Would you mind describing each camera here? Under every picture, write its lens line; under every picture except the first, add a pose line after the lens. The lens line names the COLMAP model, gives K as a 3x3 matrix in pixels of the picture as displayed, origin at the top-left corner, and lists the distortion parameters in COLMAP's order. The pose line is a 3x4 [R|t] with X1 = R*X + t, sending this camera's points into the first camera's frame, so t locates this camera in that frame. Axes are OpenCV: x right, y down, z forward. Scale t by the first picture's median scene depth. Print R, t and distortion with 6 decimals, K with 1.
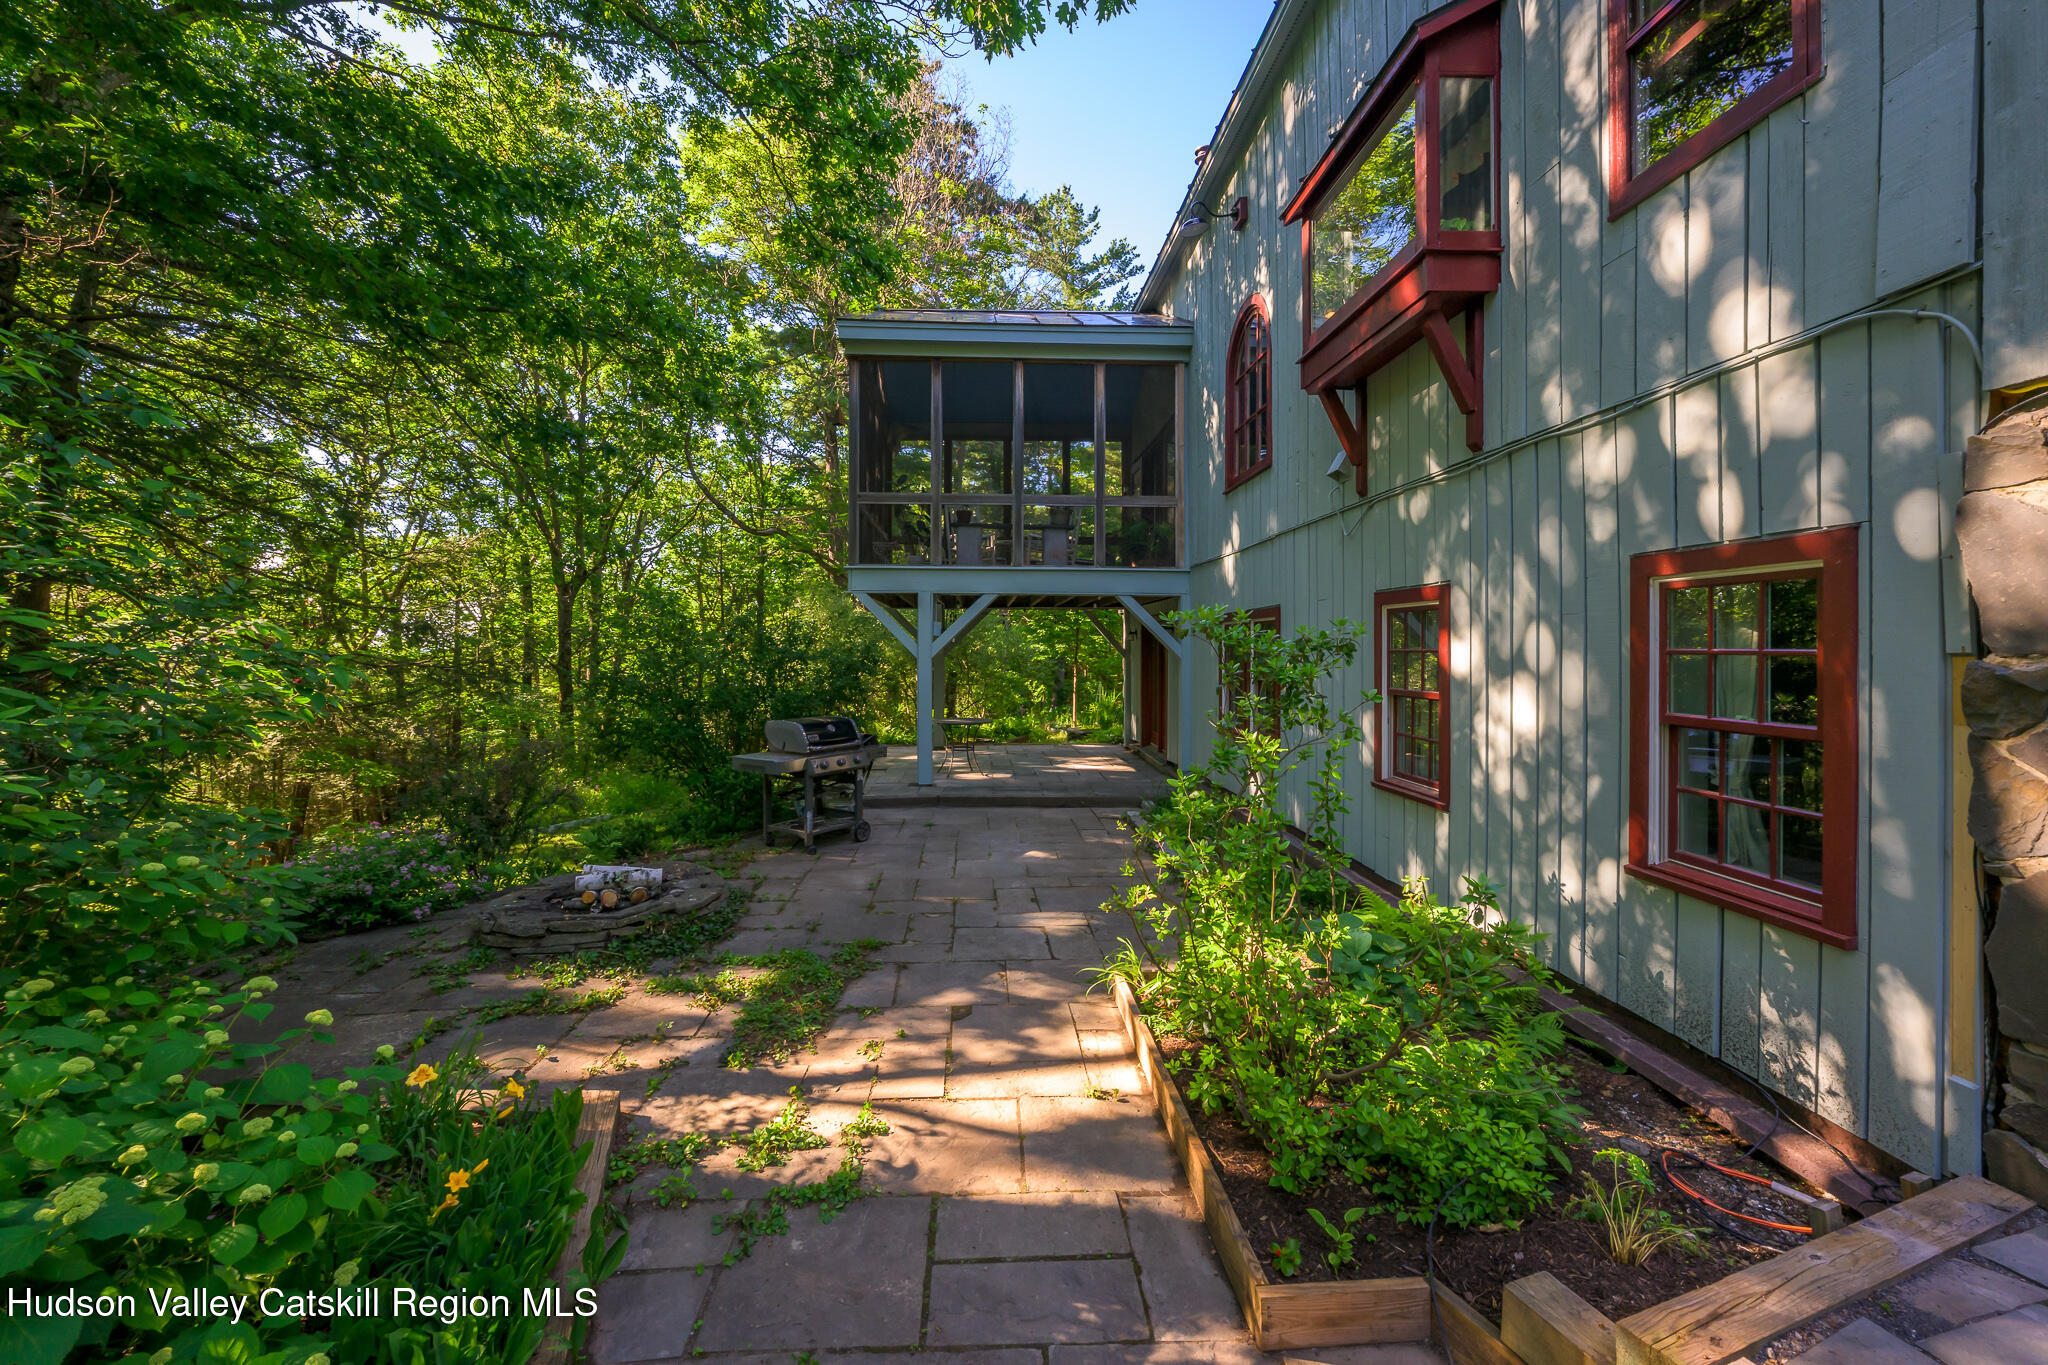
lens RADIAL K [[803.4, 0, 1006.1], [0, 803.4, 665.6], [0, 0, 1]] dist [-0.000769, -0.000036]
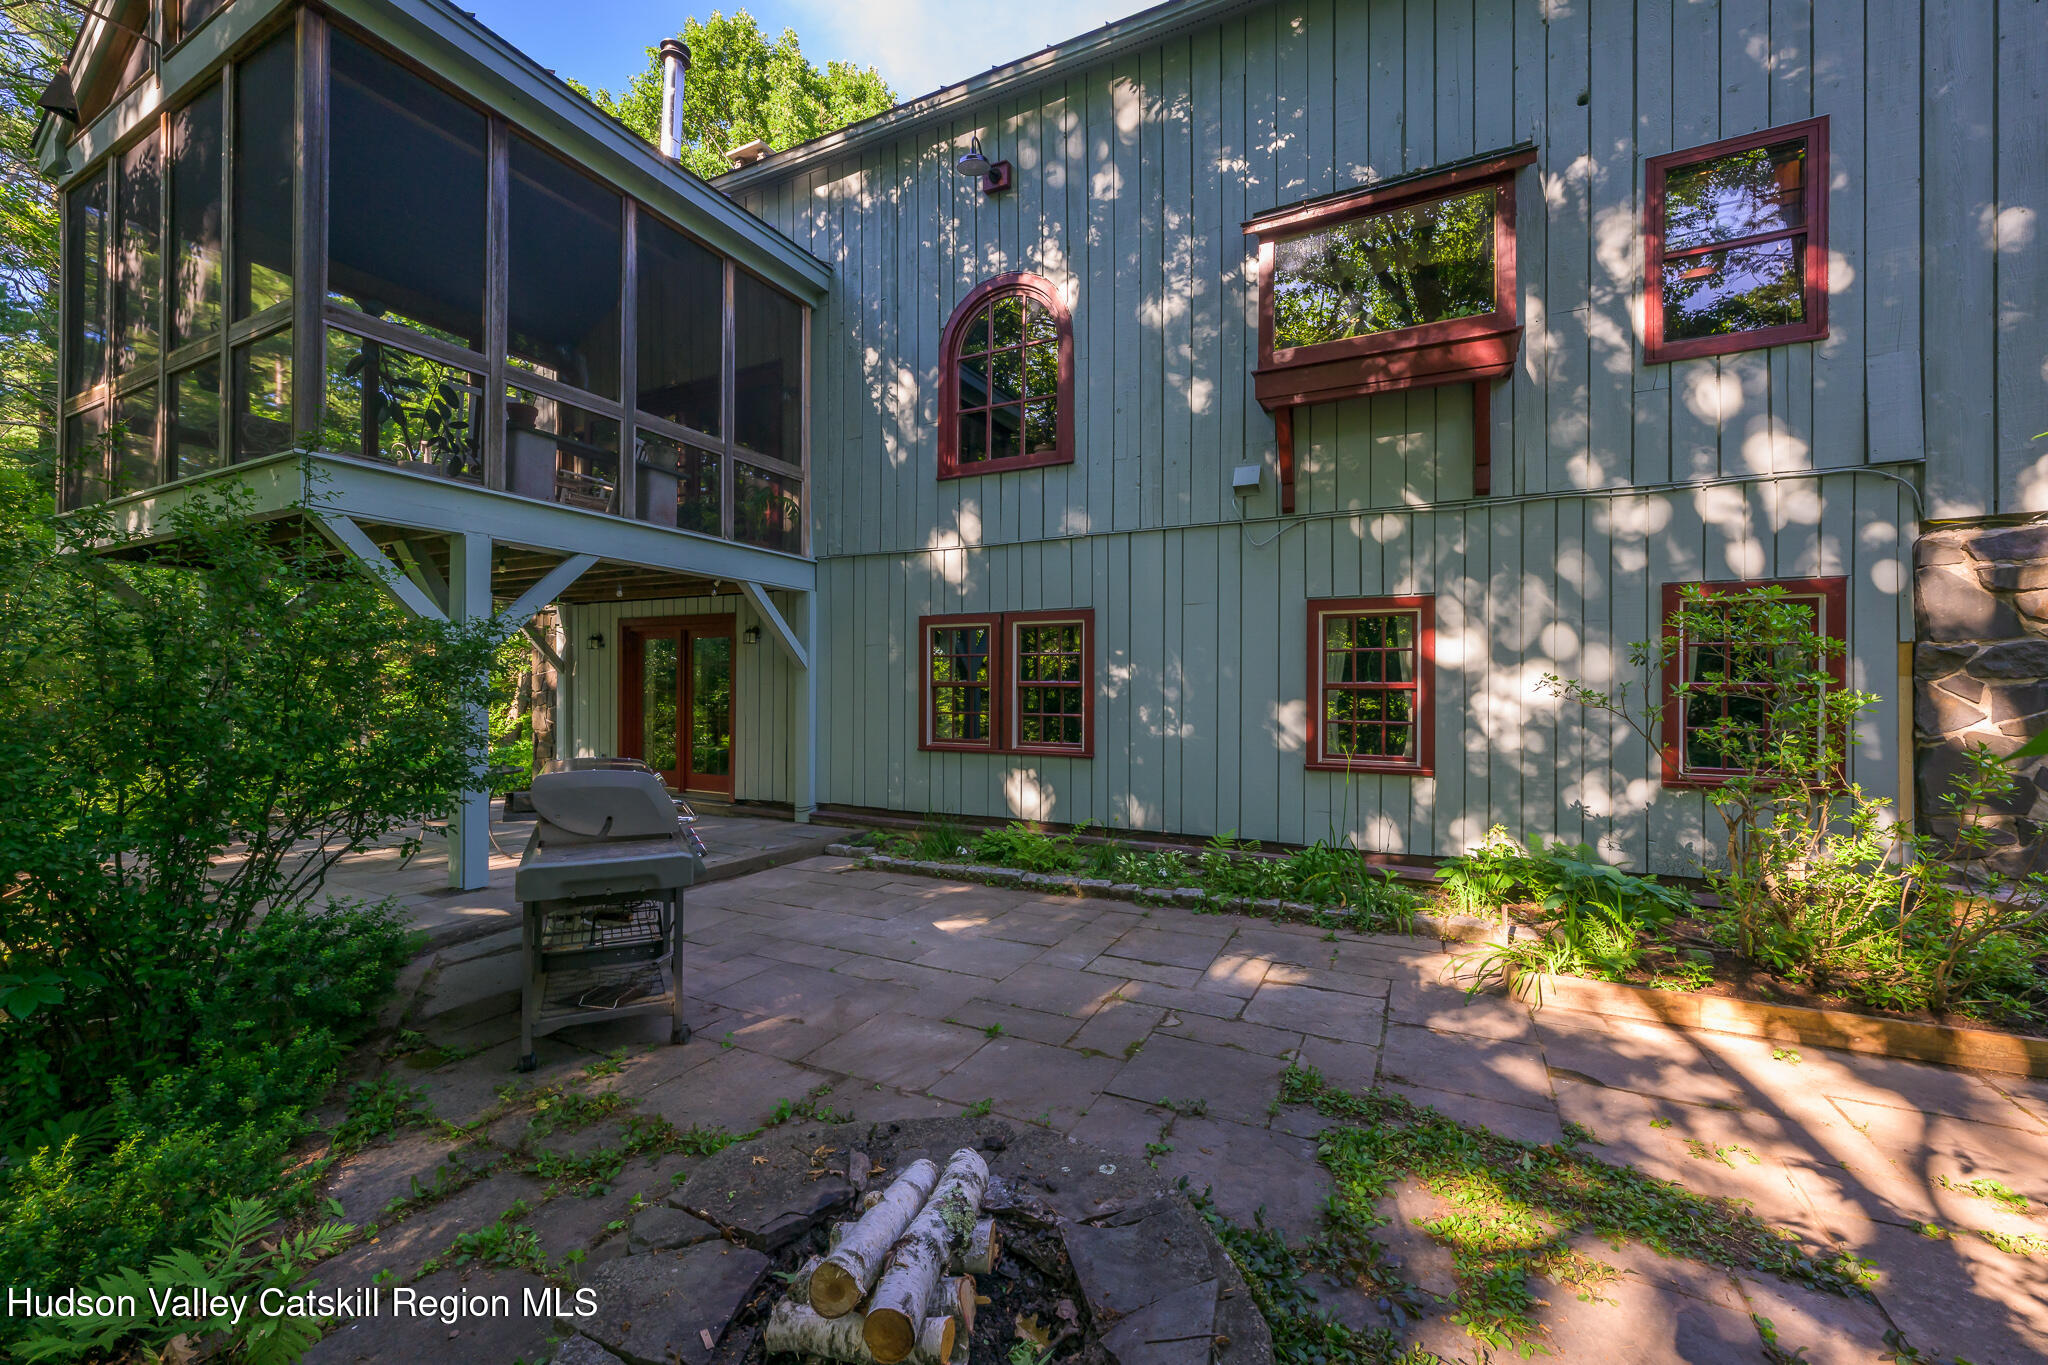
lens RADIAL K [[803.4, 0, 1014.1], [0, 803.4, 693.8], [0, 0, 1]] dist [-0.000769, -0.000036]
pose [[0.511065, -0.007737, 0.859507, -1.100634], [0.011901, 0.999927, 0.001925, 0.056215], [-0.859460, 0.009245, 0.511120, 1.167832]]
